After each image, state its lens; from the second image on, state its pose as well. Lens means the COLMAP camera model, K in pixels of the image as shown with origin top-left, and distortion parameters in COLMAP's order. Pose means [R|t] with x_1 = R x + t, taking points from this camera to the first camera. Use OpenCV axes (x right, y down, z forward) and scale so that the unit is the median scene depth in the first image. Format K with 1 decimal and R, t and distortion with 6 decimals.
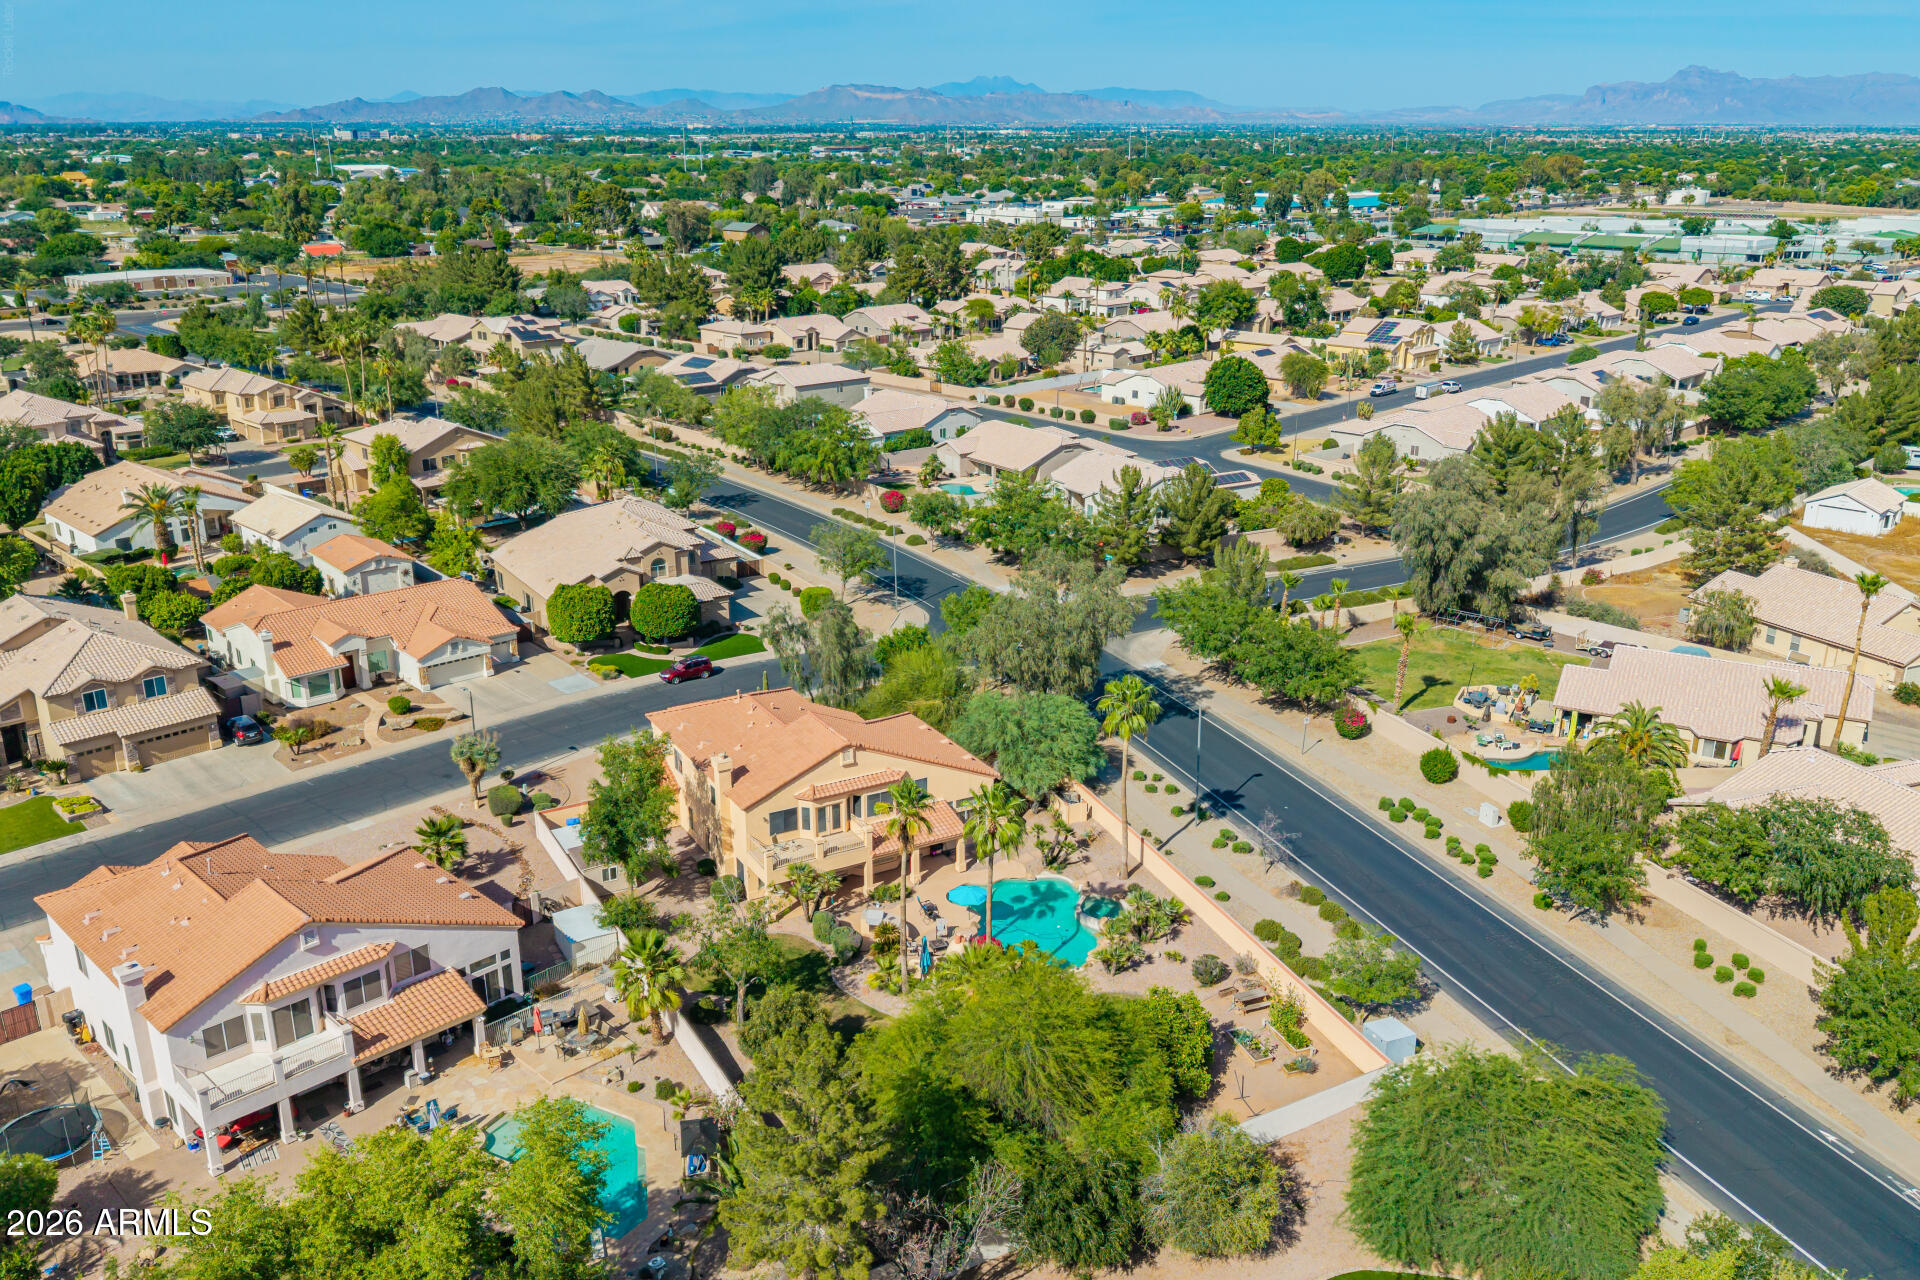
lens RADIAL K [[1536.0, 0, 966.7], [0, 1536.0, 674.6], [0, 0, 1]] dist [0.098971, -0.179833]
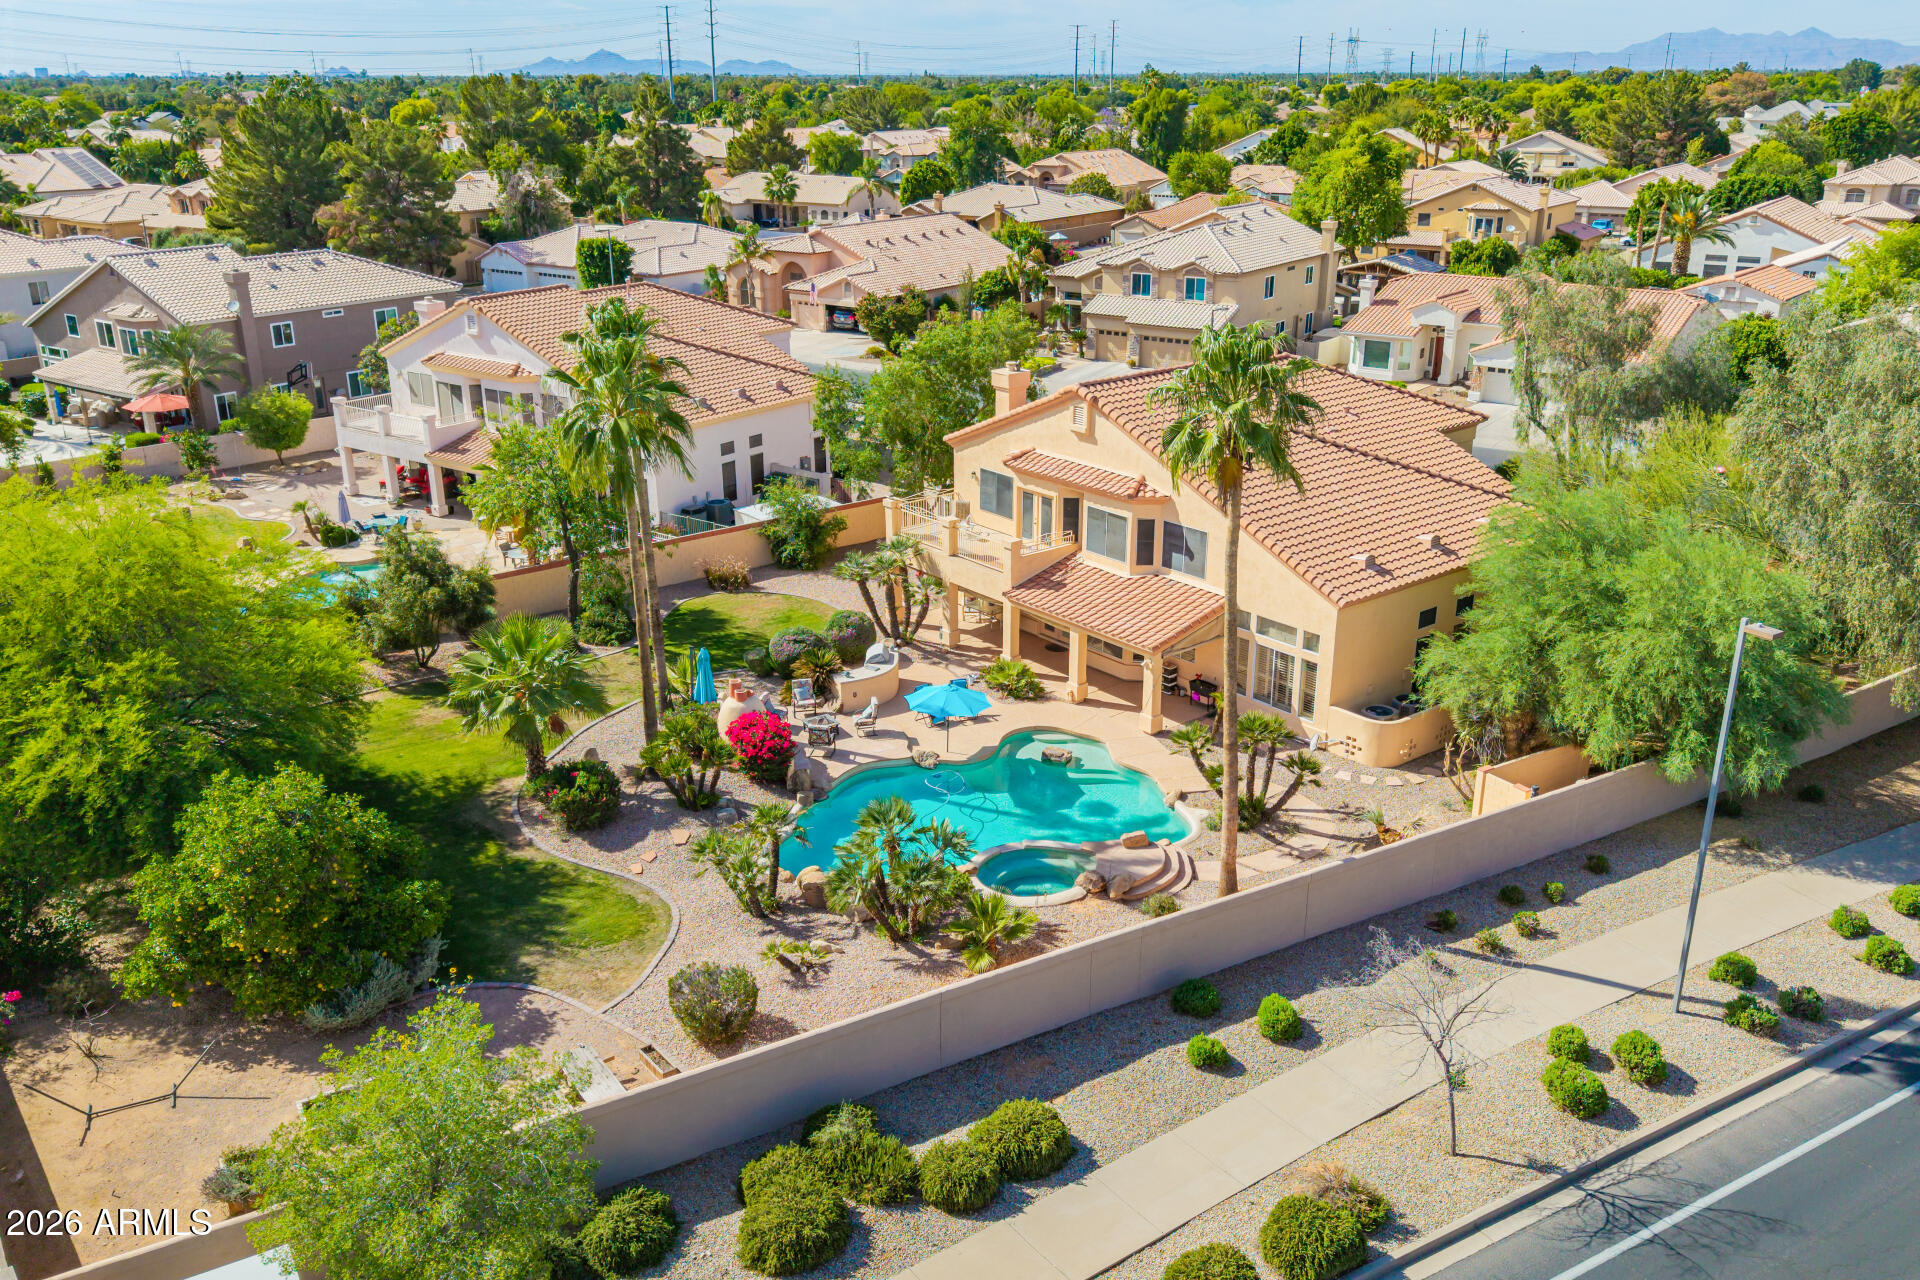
lens RADIAL K [[1536.0, 0, 966.7], [0, 1536.0, 674.6], [0, 0, 1]] dist [0.098971, -0.179833]
pose [[0.172321, 0.359665, -0.917031, 0.274392], [-0.331456, 0.897842, 0.289855, -0.005553], [0.927600, 0.254008, 0.273930, 0.524585]]
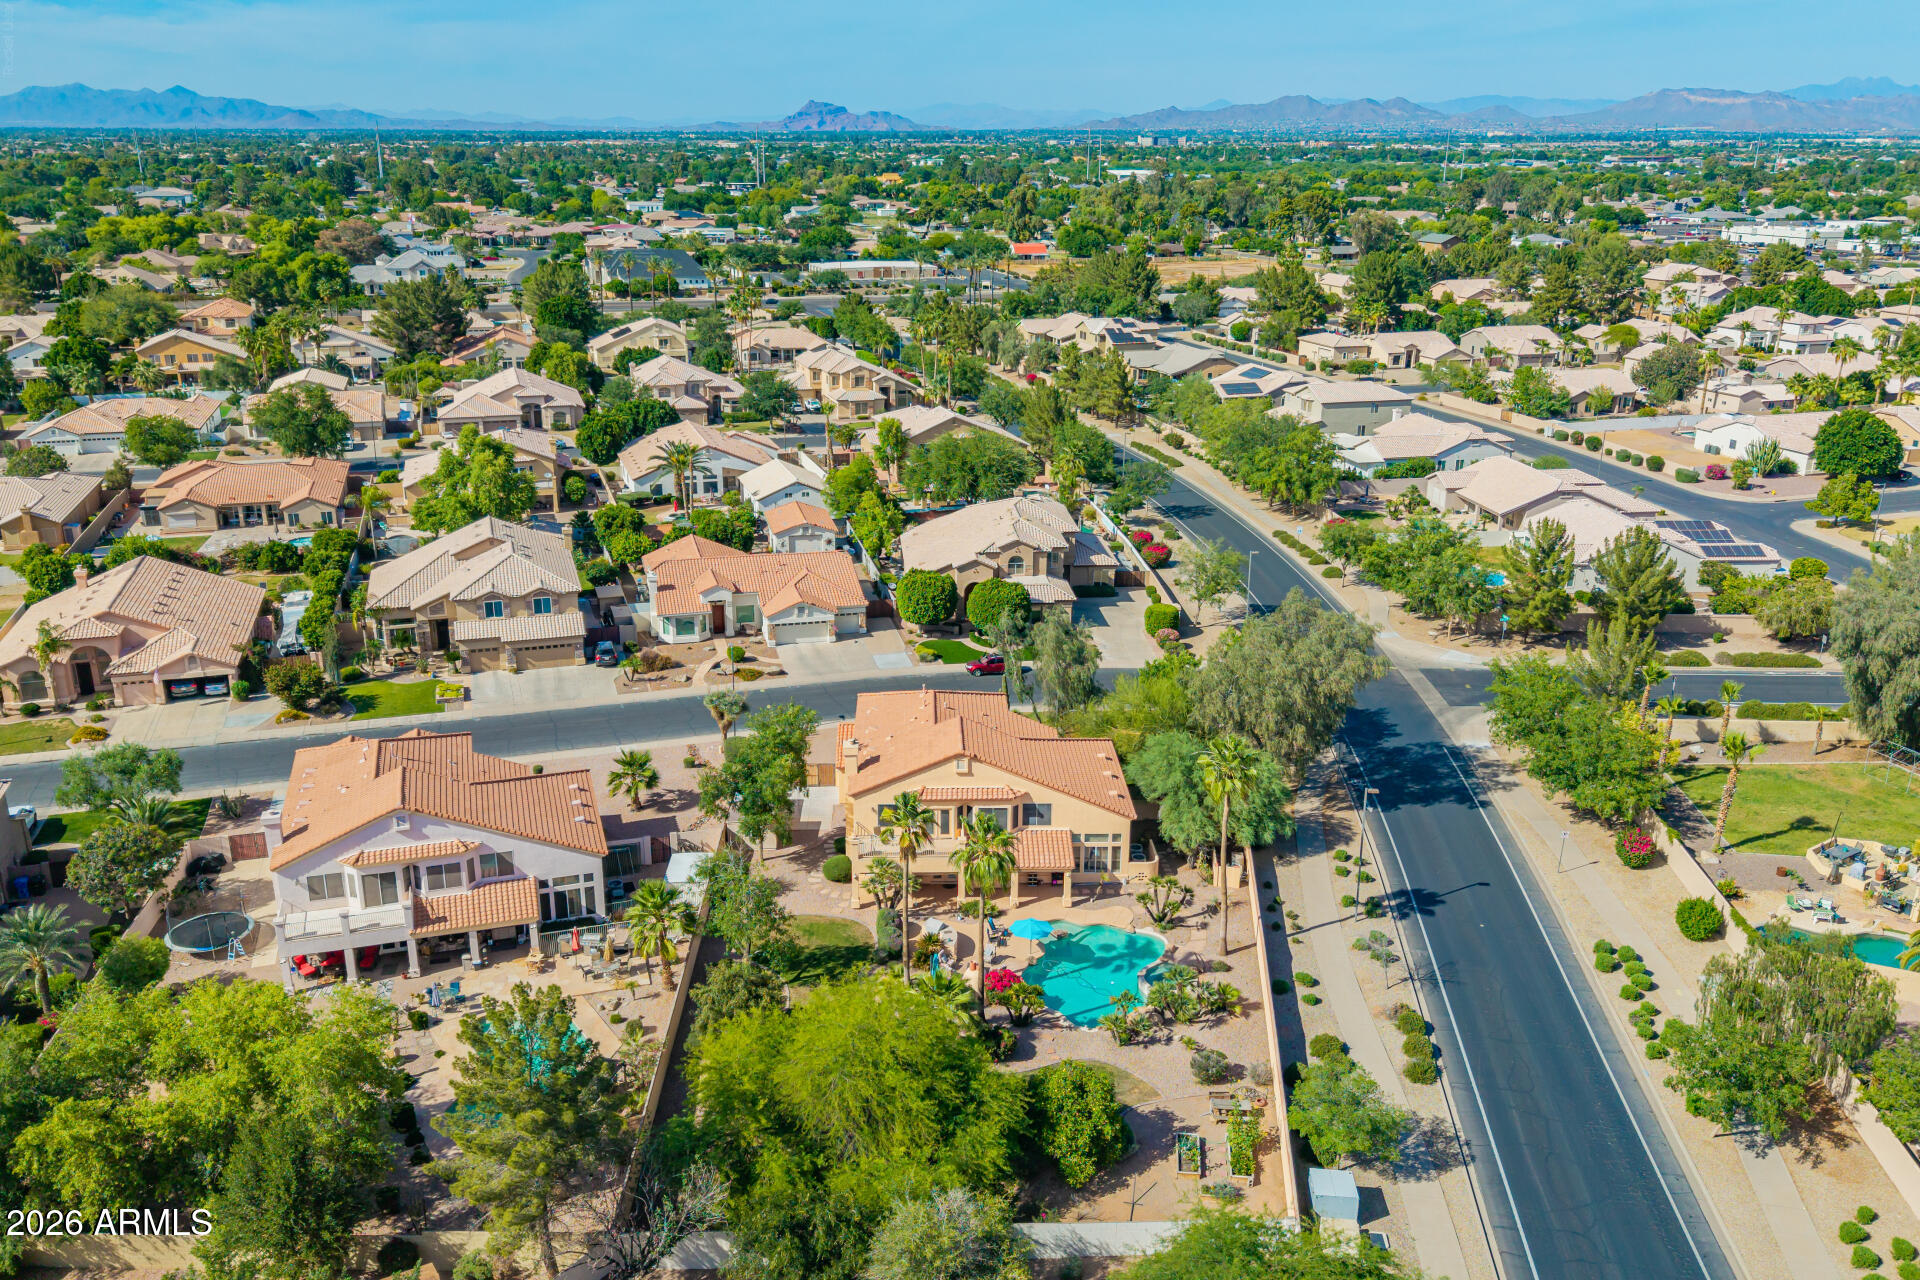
lens RADIAL K [[1536.0, 0, 966.7], [0, 1536.0, 674.6], [0, 0, 1]] dist [0.098971, -0.179833]
pose [[0.880837, 0.160550, -0.445364, 0.230540], [-0.162410, 0.986128, 0.034278, -0.025576], [0.444689, 0.042138, 0.894693, 0.065043]]
